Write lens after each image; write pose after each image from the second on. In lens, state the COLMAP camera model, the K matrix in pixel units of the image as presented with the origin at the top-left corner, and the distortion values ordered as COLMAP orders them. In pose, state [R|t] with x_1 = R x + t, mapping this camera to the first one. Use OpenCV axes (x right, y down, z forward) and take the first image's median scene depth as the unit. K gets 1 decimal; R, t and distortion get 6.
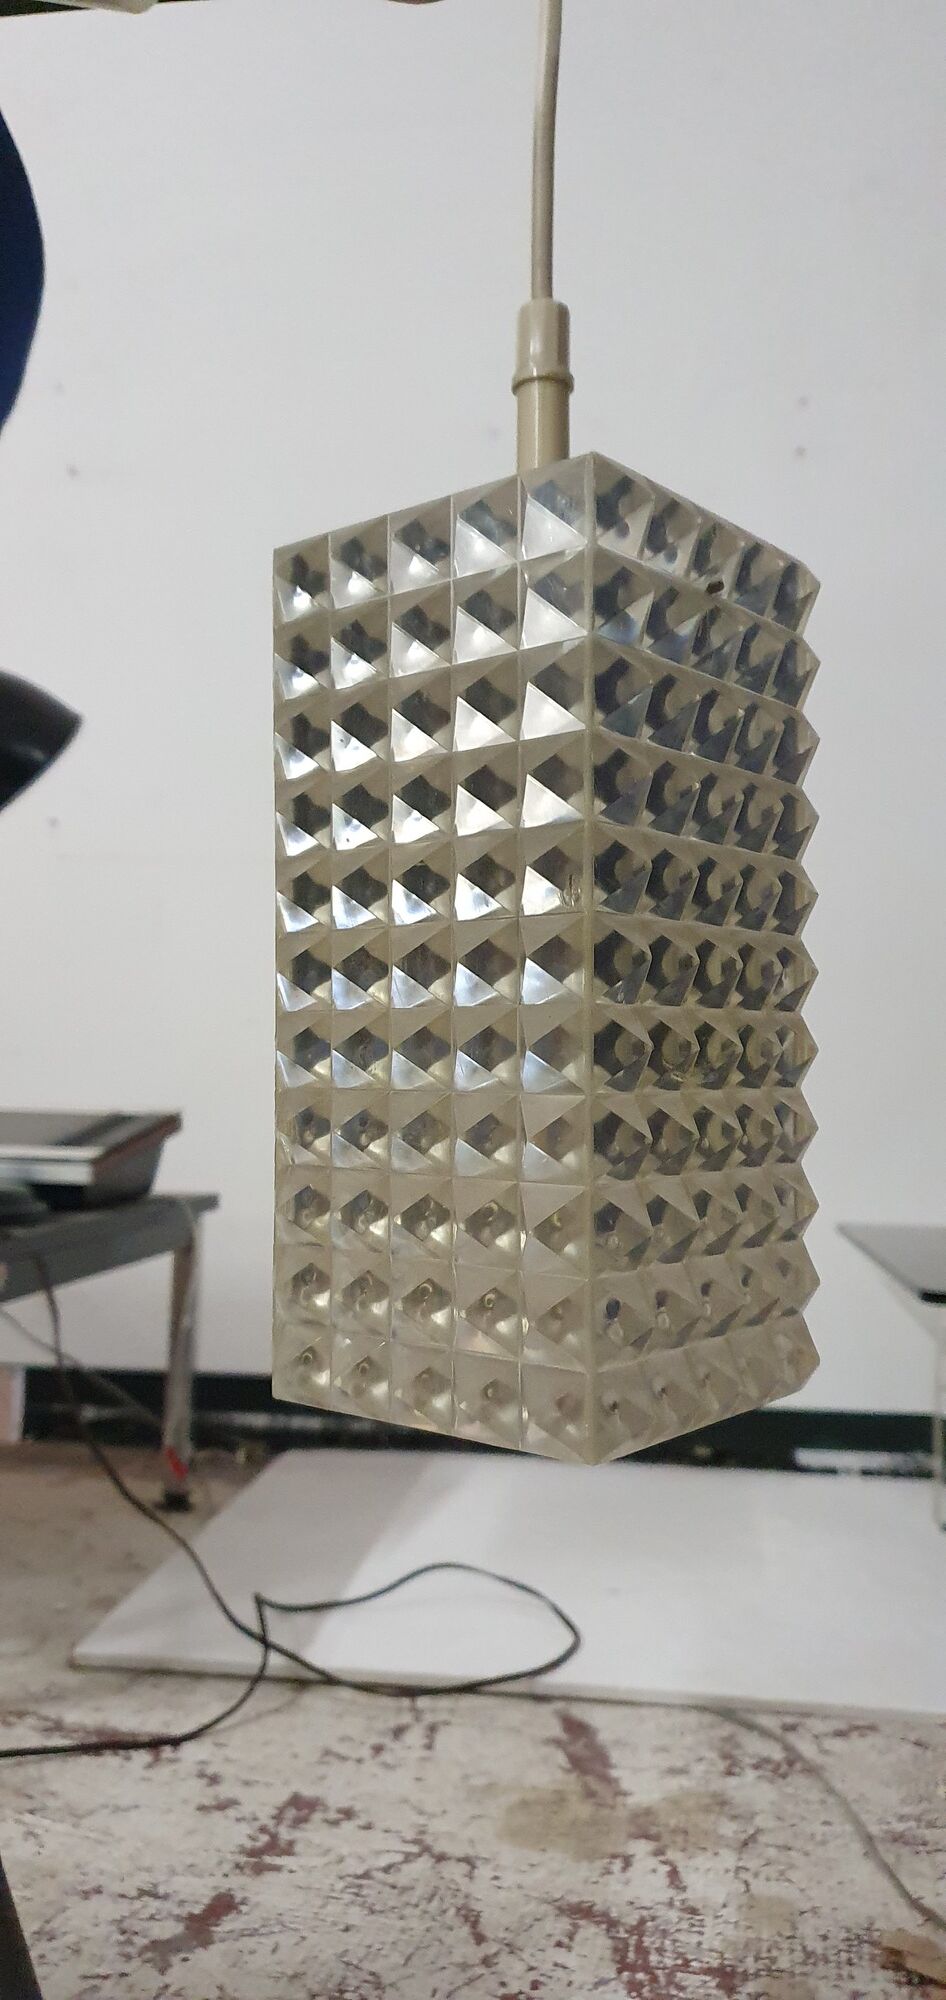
lens RADIAL K [[1641.5, 0, 453.7], [0, 1641.5, 1010.2], [0, 0, 1]] dist [-0.011826, 0.045572]
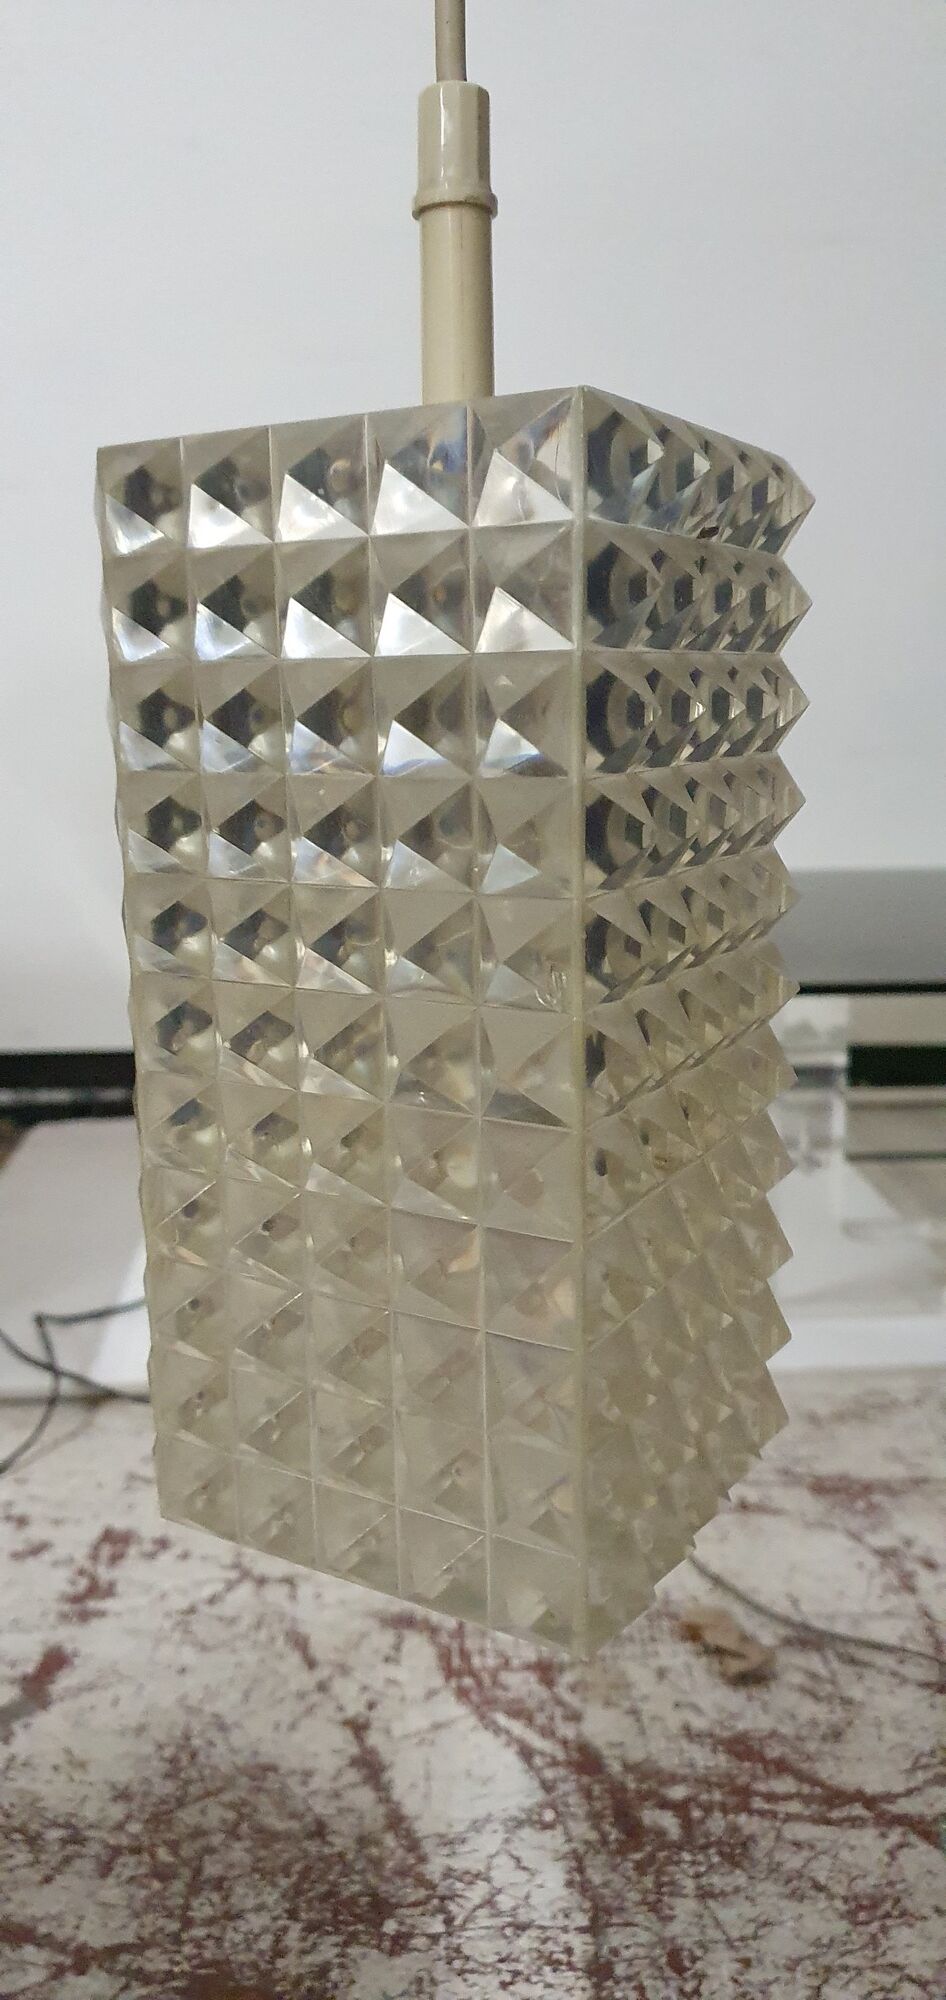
lens RADIAL K [[1641.5, 0, 447.2], [0, 1641.5, 1022.6], [0, 0, 1]] dist [-0.011826, 0.045572]
pose [[0.982934, -0.071141, 0.169646, -0.042678], [0.022894, 0.962333, 0.270907, -0.098403], [-0.182529, -0.262400, 0.947539, 0.090362]]
